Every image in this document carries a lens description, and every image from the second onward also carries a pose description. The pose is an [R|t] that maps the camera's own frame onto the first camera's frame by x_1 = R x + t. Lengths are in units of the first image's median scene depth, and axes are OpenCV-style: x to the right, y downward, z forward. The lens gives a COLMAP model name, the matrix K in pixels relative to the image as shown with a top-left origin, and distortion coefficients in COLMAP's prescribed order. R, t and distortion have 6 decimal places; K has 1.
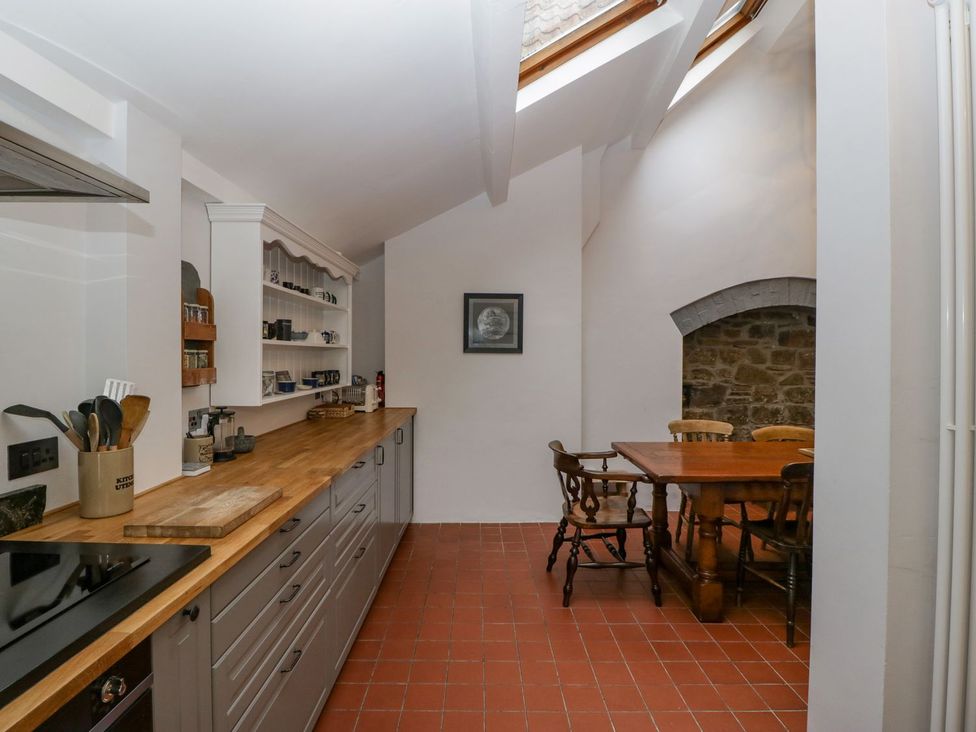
lens RADIAL K [[510.9, 0, 485.4], [0, 510.9, 360.1], [0, 0, 1]] dist [-0.017477, -0.002063]
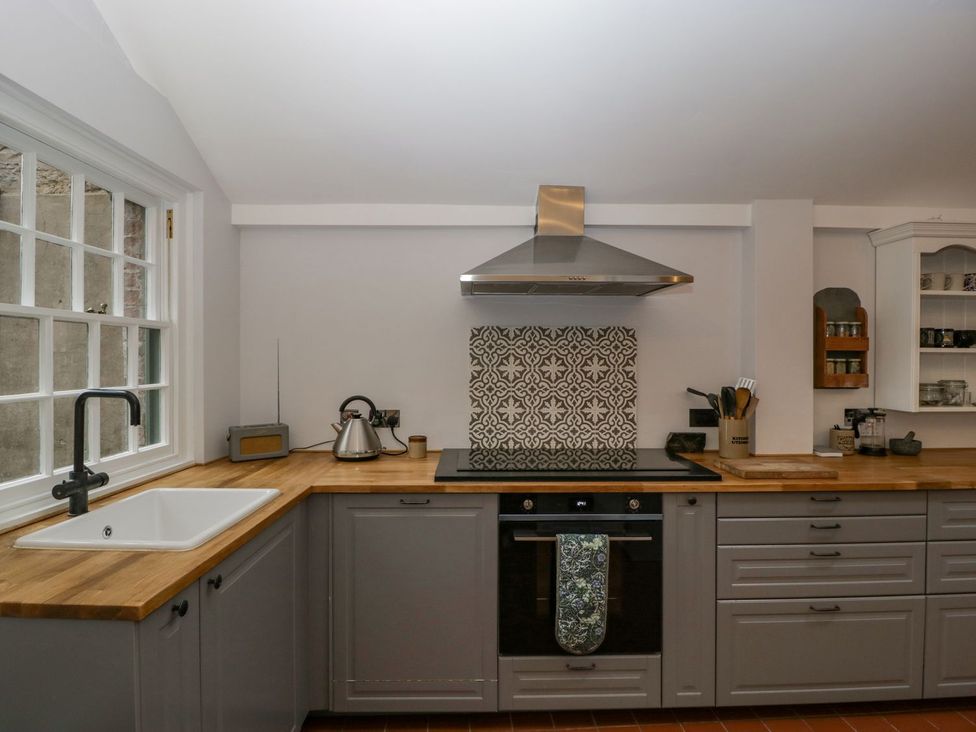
lens RADIAL K [[510.9, 0, 485.4], [0, 510.9, 360.1], [0, 0, 1]] dist [-0.017477, -0.002063]
pose [[0.022282, -0.010446, -0.999697, 0.261008], [-0.014593, 0.999835, -0.010773, 0.003506], [0.999645, 0.014829, 0.022126, 0.041530]]
